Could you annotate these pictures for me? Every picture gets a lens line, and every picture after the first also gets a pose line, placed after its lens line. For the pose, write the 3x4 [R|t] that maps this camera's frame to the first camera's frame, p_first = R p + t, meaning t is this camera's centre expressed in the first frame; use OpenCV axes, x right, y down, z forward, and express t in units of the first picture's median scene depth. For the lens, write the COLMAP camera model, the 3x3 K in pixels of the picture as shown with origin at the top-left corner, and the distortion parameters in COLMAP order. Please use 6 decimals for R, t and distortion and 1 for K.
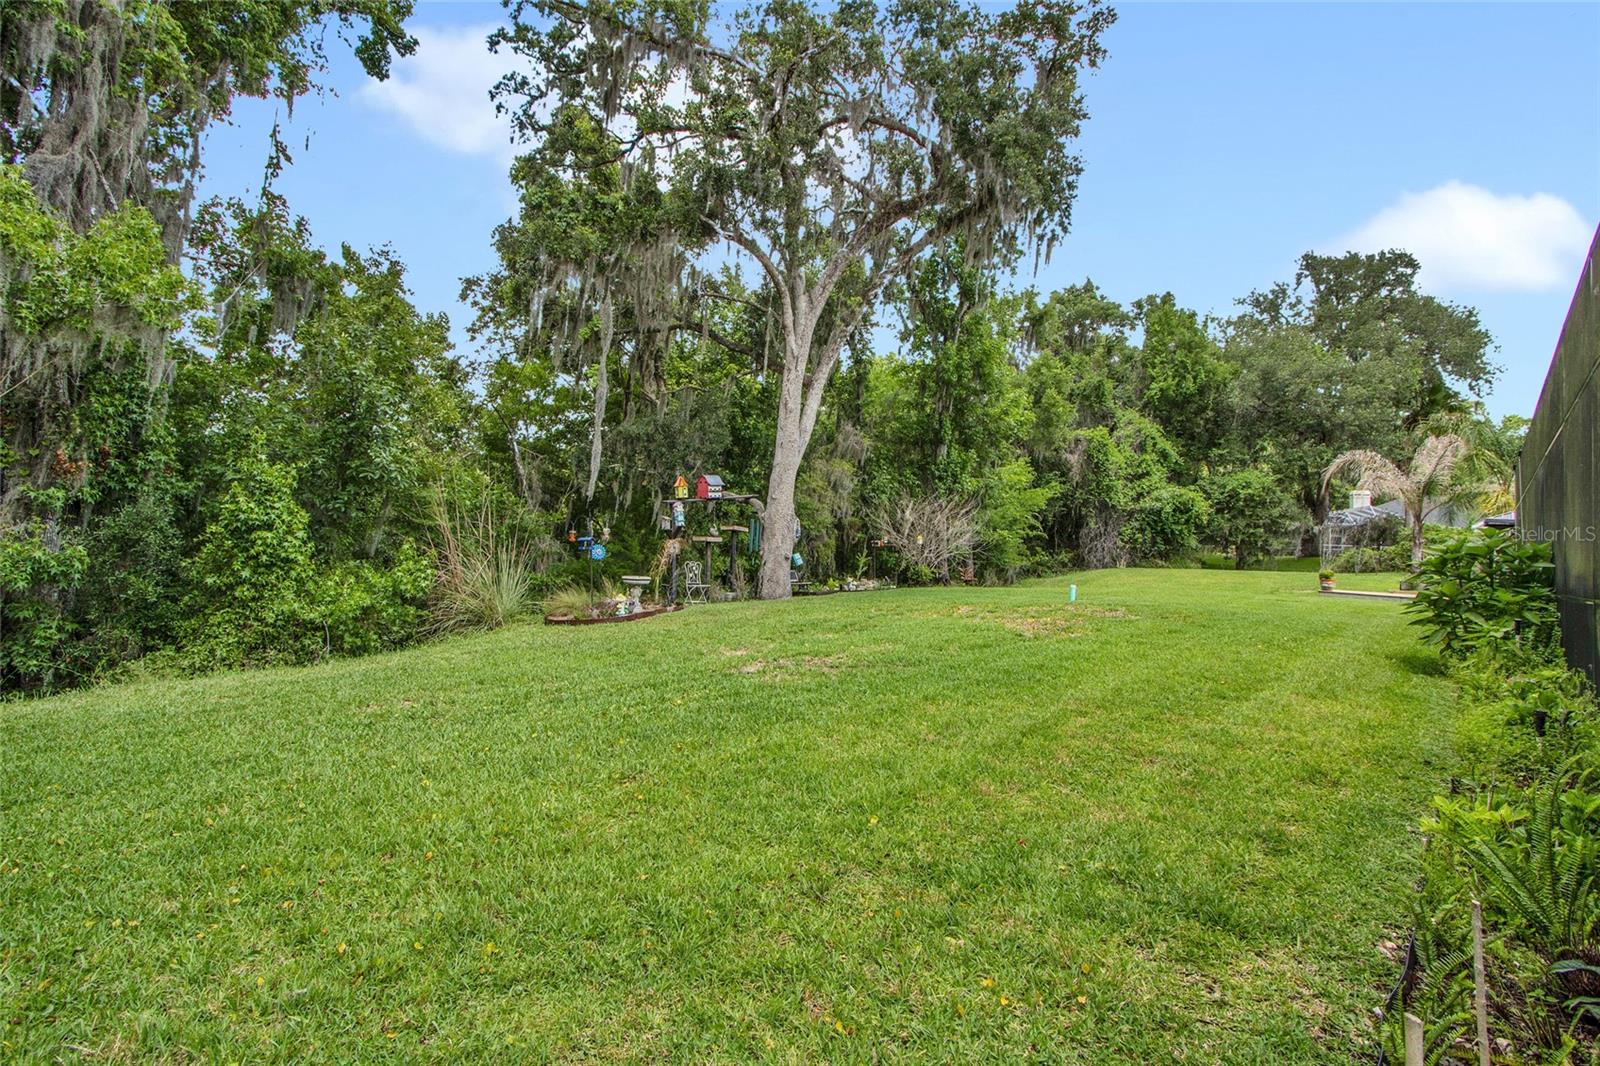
lens RADIAL K [[766.2, 0, 776.6], [0, 766.2, 495.9], [0, 0, 1]] dist [-0.024634, 0.004174]
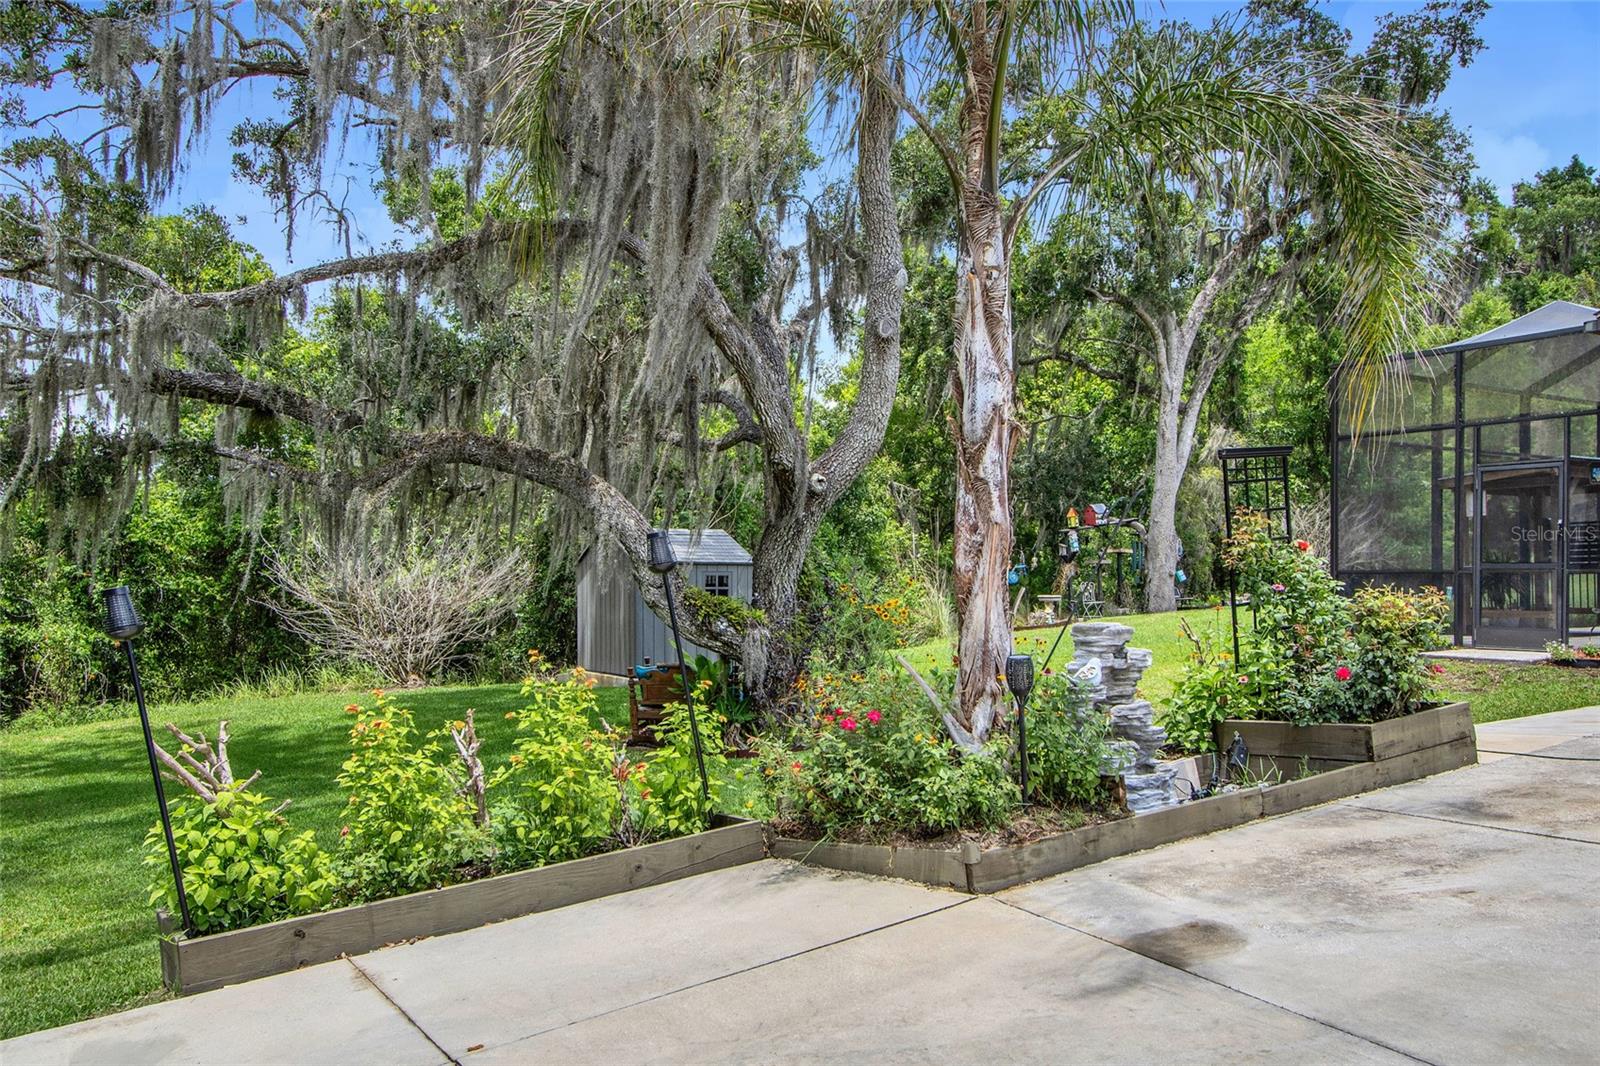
lens RADIAL K [[1279.7, 0, 769.4], [0, 1279.7, 578.2], [0, 0, 1]] dist [-0.042882, 0.020654]
pose [[0.966249, -0.048939, -0.252920, -0.080644], [0.066064, 0.996030, 0.059662, -0.060928], [0.248996, -0.074357, 0.965646, -0.899735]]
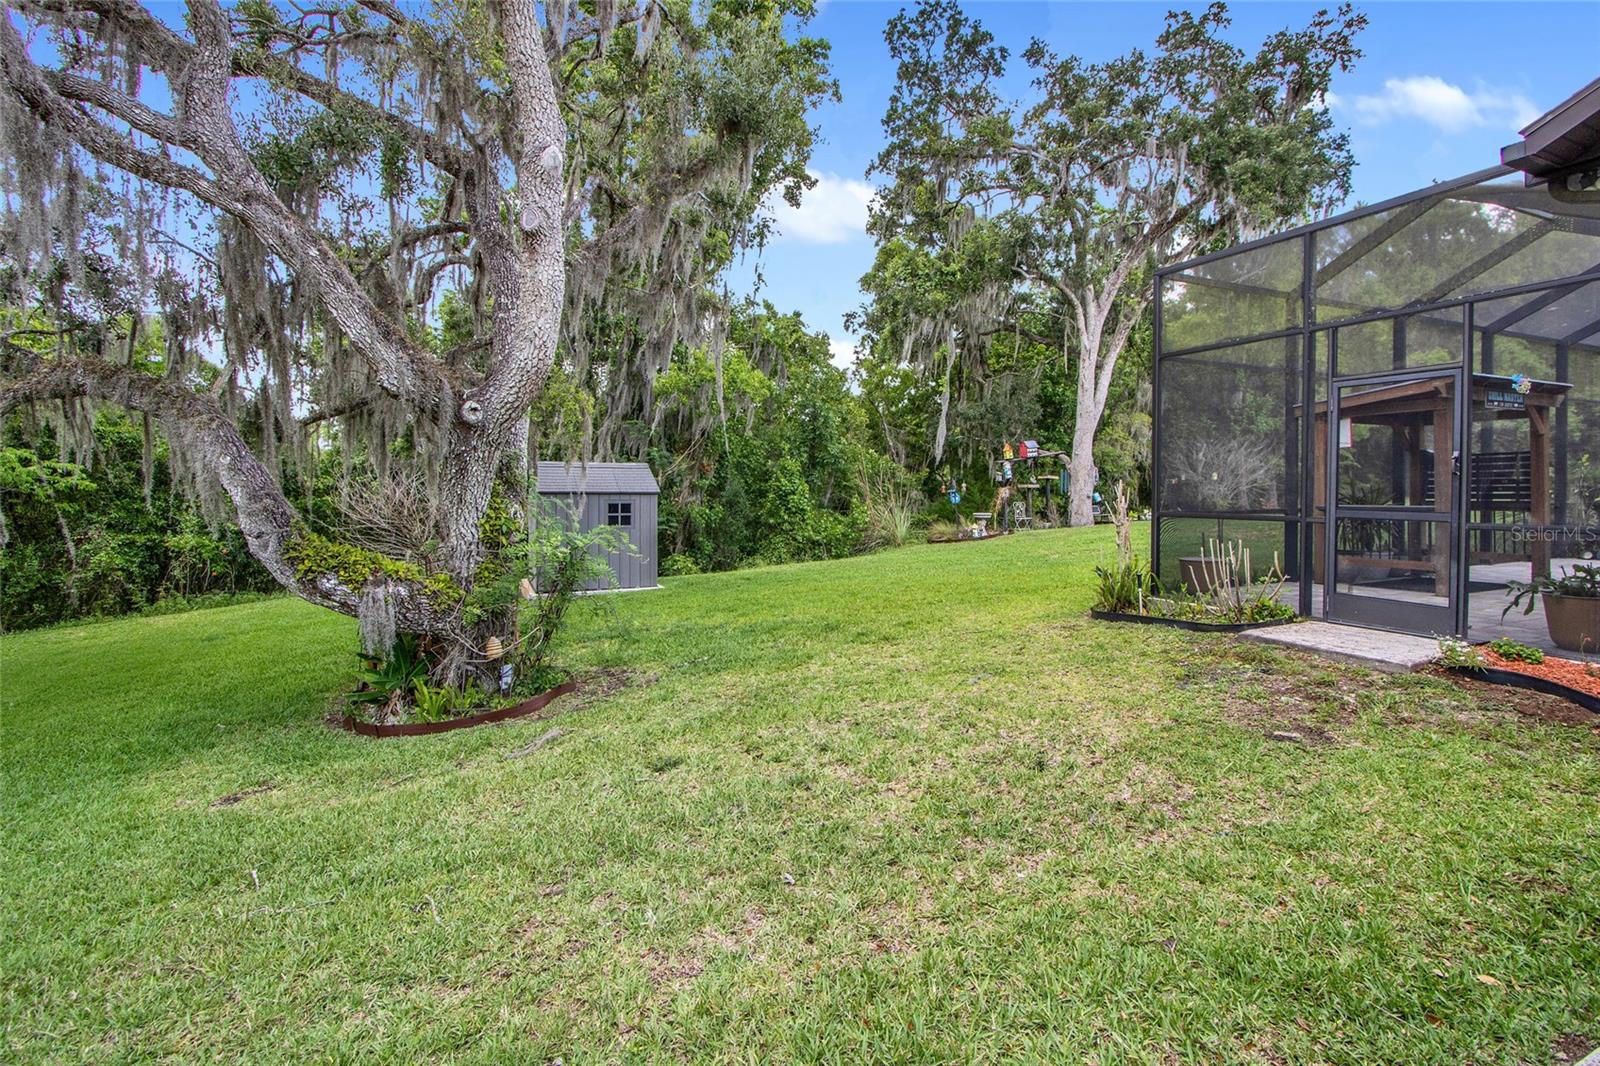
lens RADIAL K [[766.2, 0, 792.2], [0, 766.2, 497.3], [0, 0, 1]] dist [-0.024634, 0.004174]
pose [[0.924052, -0.041590, -0.379998, 0.042409], [0.070125, 0.995637, 0.061553, -0.040251], [0.375780, -0.083525, 0.922937, -0.472244]]
